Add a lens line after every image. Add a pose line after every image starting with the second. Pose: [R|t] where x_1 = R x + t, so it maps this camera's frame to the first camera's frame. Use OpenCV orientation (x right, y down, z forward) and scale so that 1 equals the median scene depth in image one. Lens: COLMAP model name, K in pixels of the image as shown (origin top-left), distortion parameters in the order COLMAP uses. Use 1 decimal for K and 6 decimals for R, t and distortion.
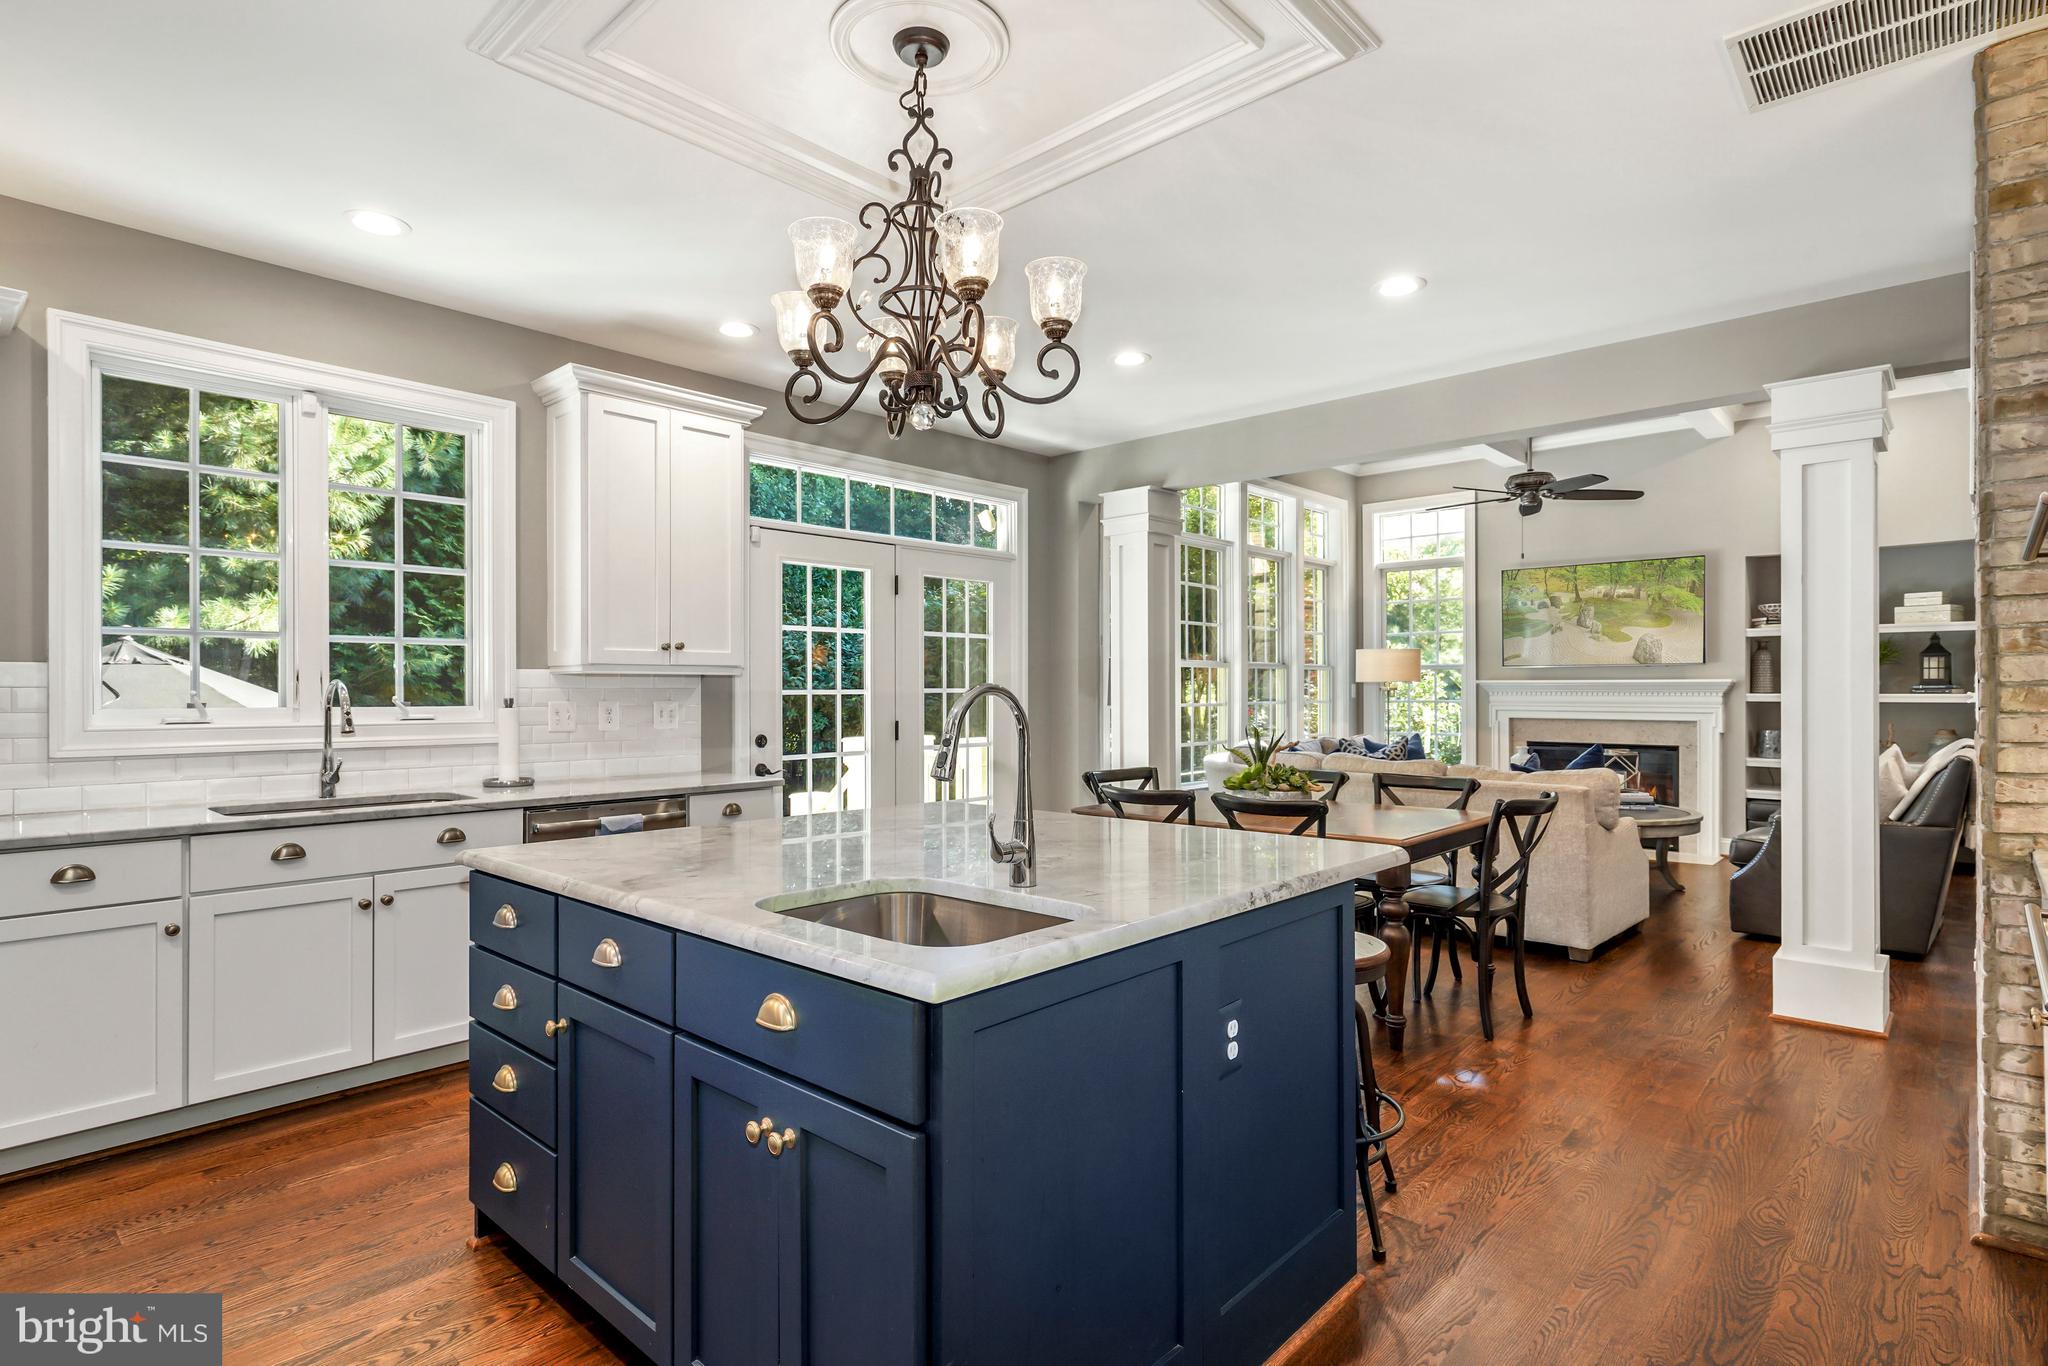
lens RADIAL K [[1025.2, 0, 1012.2], [0, 1025.2, 690.4], [0, 0, 1]] dist [-0.004555, -0.000111]
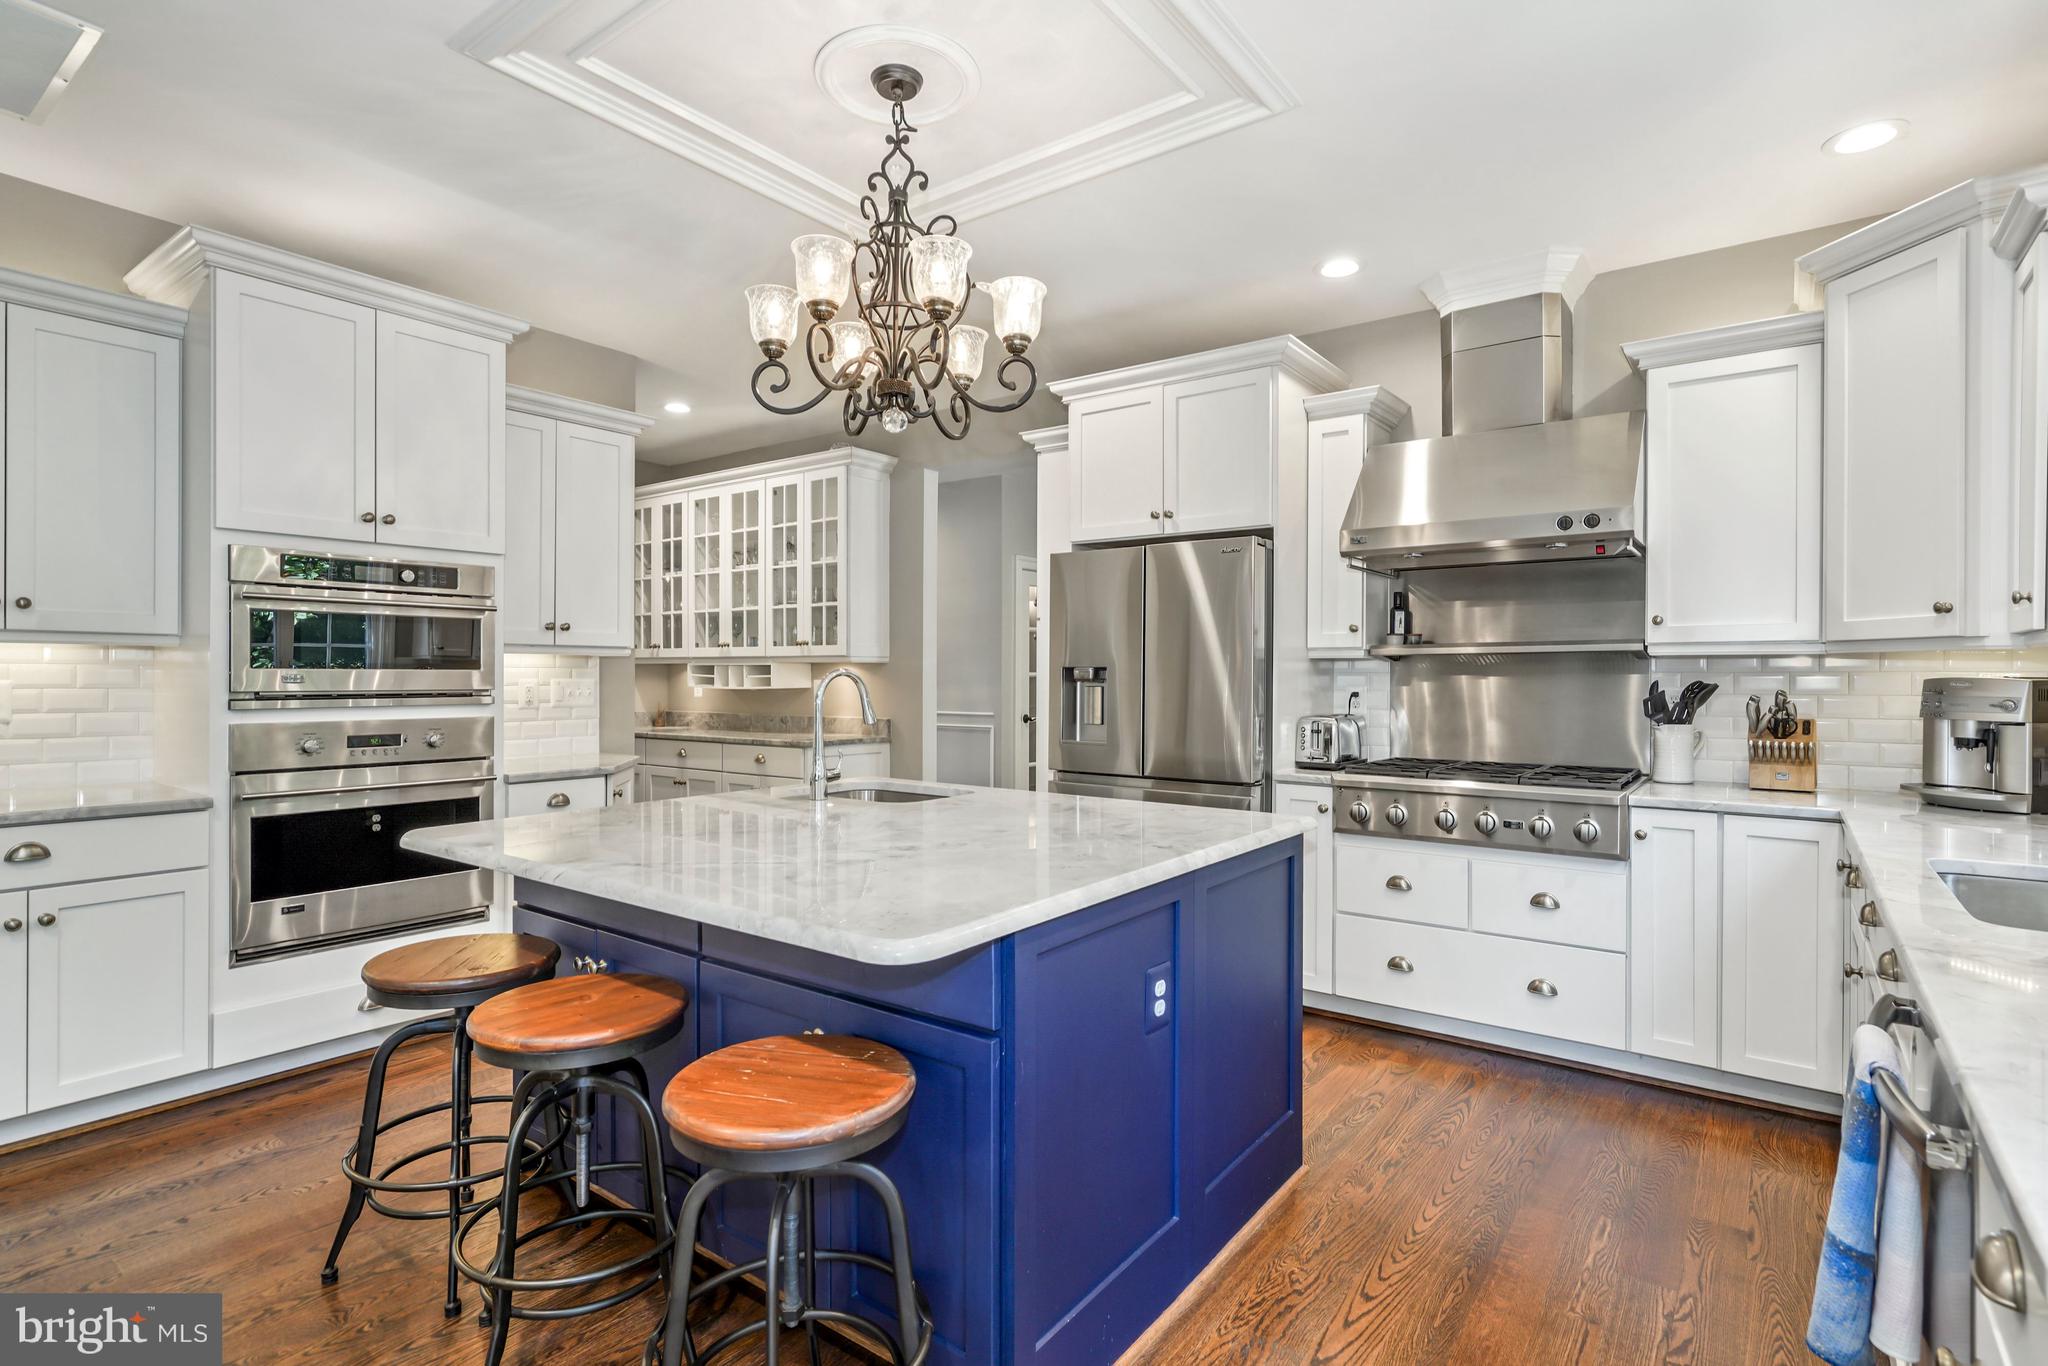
lens RADIAL K [[1025.2, 0, 1033.4], [0, 1025.2, 679.6], [0, 0, 1]] dist [-0.004555, -0.000111]
pose [[0.991936, 0.011743, 0.126195, -0.076211], [-0.012013, 0.999927, 0.001379, 0.000569], [-0.126169, -0.002884, 0.992005, -0.086179]]
